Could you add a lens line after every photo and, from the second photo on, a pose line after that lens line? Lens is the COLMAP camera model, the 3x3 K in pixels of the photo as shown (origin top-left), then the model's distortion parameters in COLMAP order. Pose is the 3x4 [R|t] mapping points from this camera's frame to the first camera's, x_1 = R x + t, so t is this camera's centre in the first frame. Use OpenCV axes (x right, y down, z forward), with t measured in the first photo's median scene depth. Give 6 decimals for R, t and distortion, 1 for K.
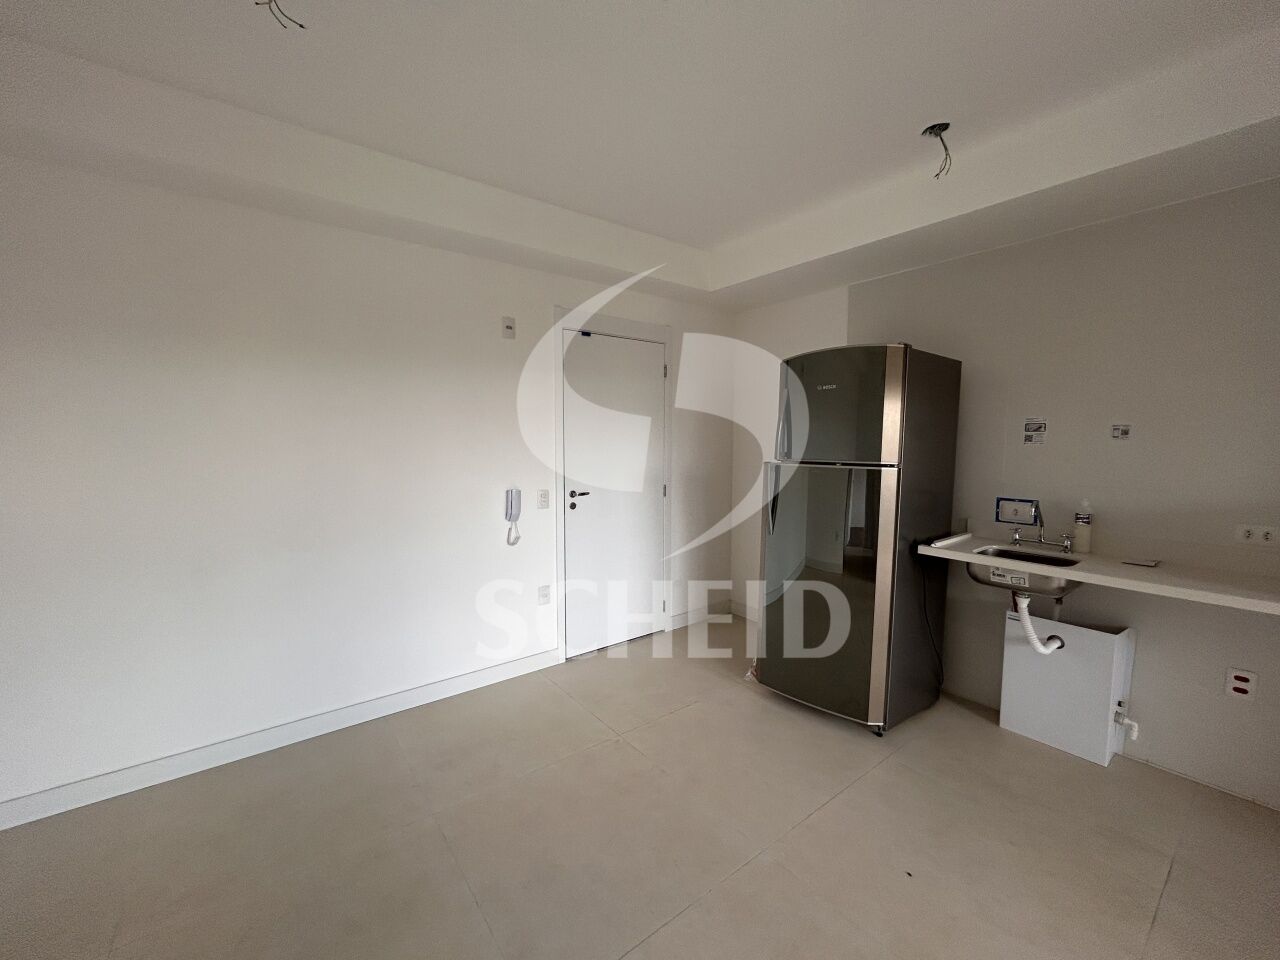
lens RADIAL K [[514.6, 0, 635.4], [0, 514.6, 479.0], [0, 0, 1]] dist [-0.000438, 0.001317]
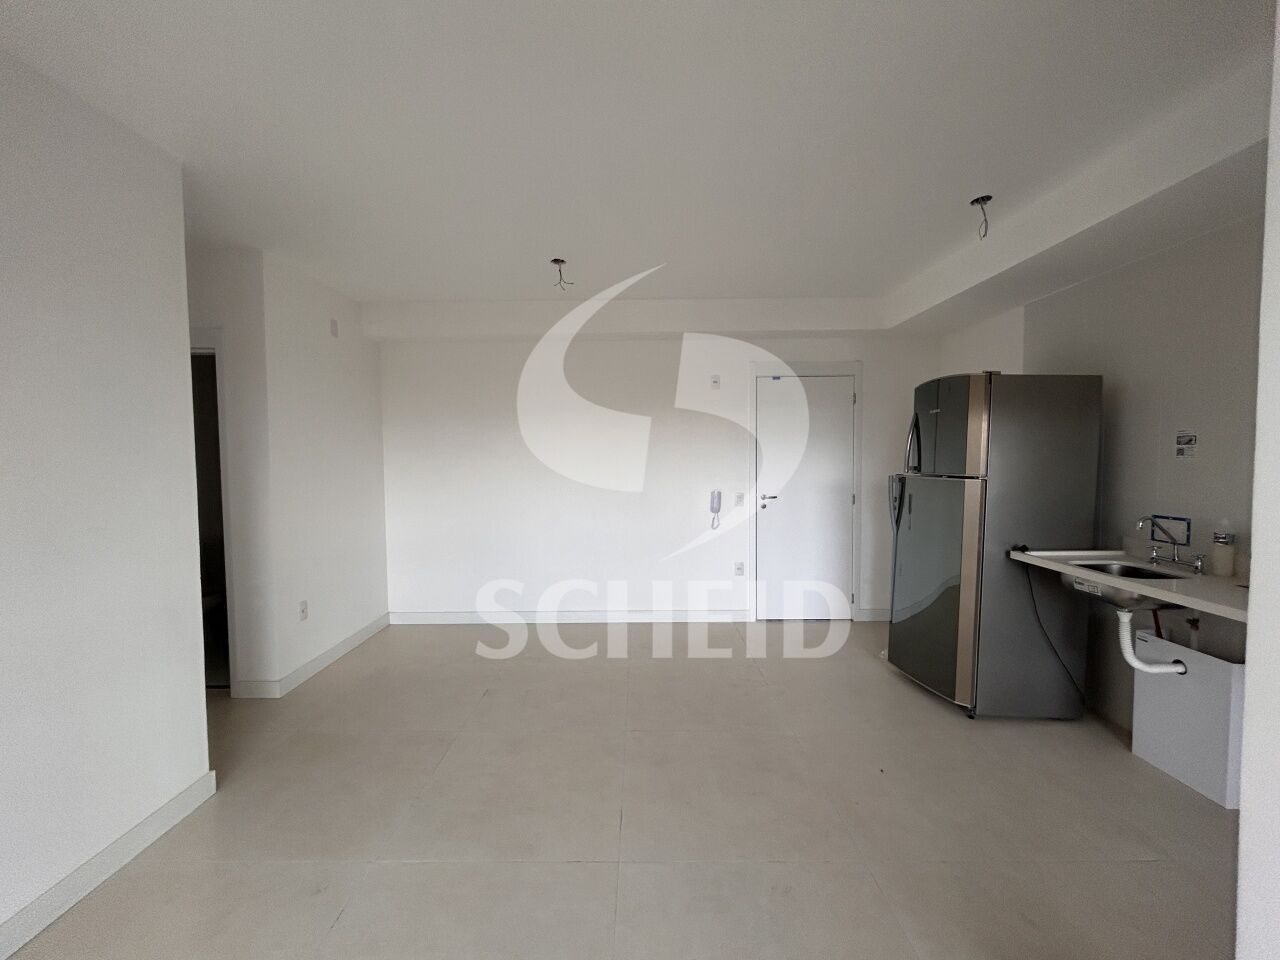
lens RADIAL K [[514.6, 0, 632.1], [0, 514.6, 479.7], [0, 0, 1]] dist [-0.000438, 0.001317]
pose [[0.785279, 0.017418, -0.618897, 0.567712], [-0.034995, 0.999255, -0.016281, 0.021844], [0.618153, 0.034444, 0.785303, -0.352282]]
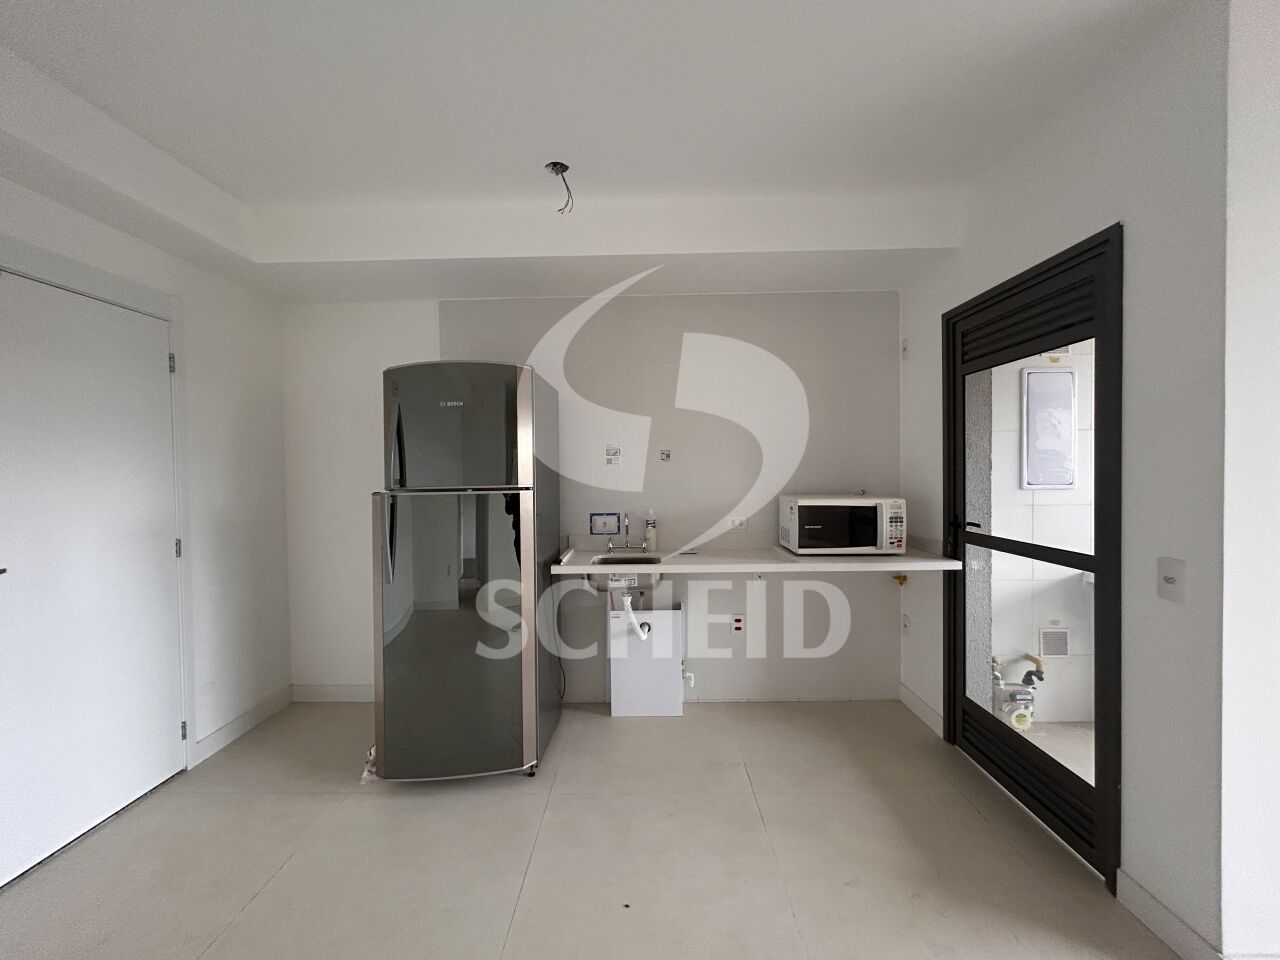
lens RADIAL K [[514.6, 0, 636.2], [0, 514.6, 477.2], [0, 0, 1]] dist [-0.000438, 0.001317]
pose [[0.625391, -0.024427, 0.779929, -0.124113], [0.077990, 0.996462, -0.031328, -0.000197], [-0.776404, 0.080419, 0.625083, 0.215621]]
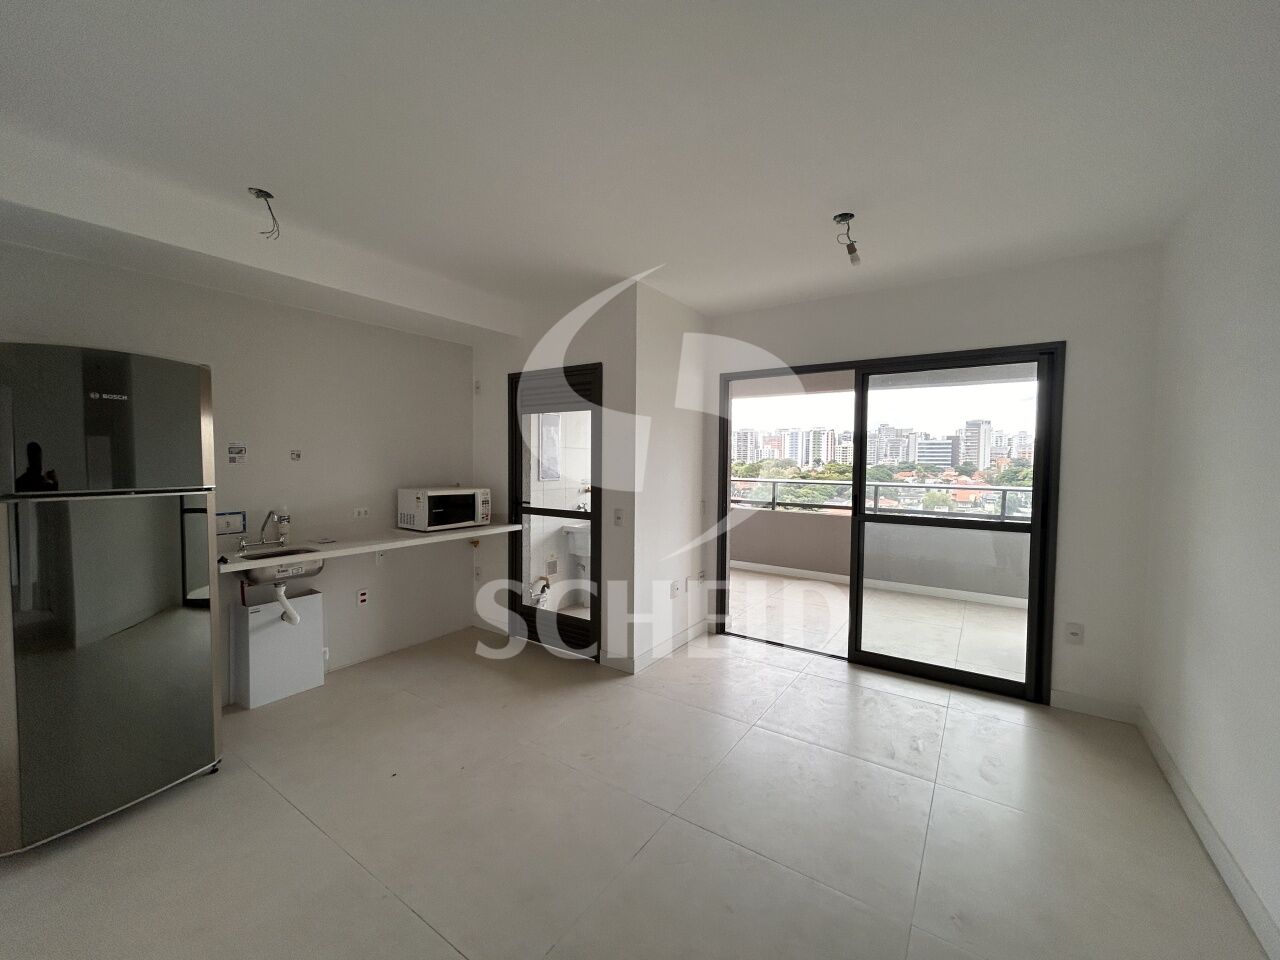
lens RADIAL K [[514.6, 0, 637.8], [0, 514.6, 476.8], [0, 0, 1]] dist [-0.000438, 0.001317]
pose [[-0.312464, -0.038234, 0.949160, -0.642379], [0.067067, 0.995808, 0.062191, -0.051975], [-0.947559, 0.083090, -0.308590, 0.496281]]
